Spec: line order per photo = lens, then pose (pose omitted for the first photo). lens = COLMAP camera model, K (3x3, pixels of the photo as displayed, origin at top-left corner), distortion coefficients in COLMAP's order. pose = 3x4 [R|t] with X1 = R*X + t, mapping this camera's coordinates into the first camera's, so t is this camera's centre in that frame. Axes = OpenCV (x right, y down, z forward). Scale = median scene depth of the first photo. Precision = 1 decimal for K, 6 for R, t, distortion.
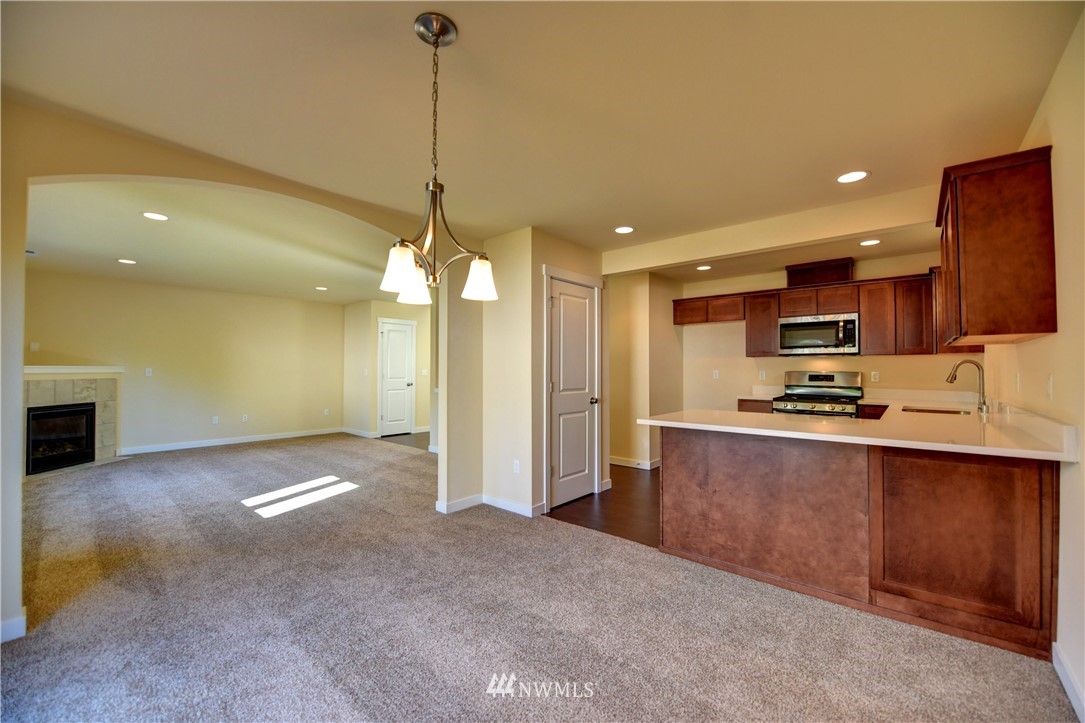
lens RADIAL K [[434.9, 0, 540.4], [0, 434.9, 363.0], [0, 0, 1]] dist [-0.017524, -0.001446]
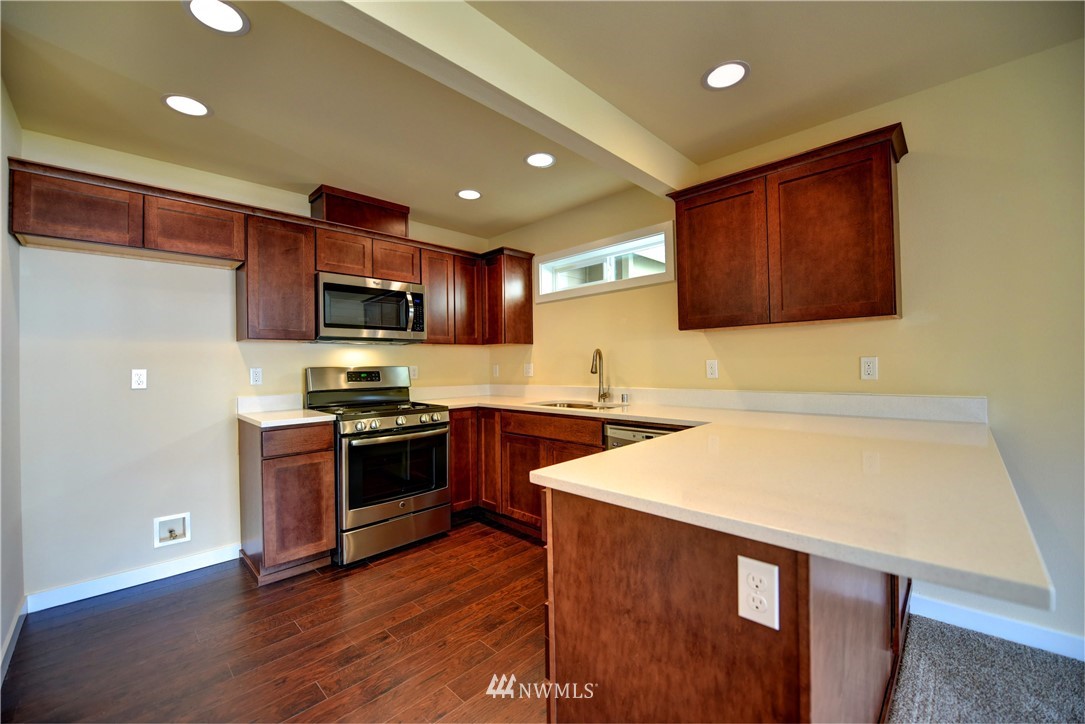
lens RADIAL K [[434.9, 0, 540.7], [0, 434.9, 359.6], [0, 0, 1]] dist [-0.017524, -0.001446]
pose [[0.058209, 0.006175, 0.998285, 0.012199], [0.004976, 0.999967, -0.006476, 0.013277], [-0.998292, 0.005345, 0.058176, 0.630825]]
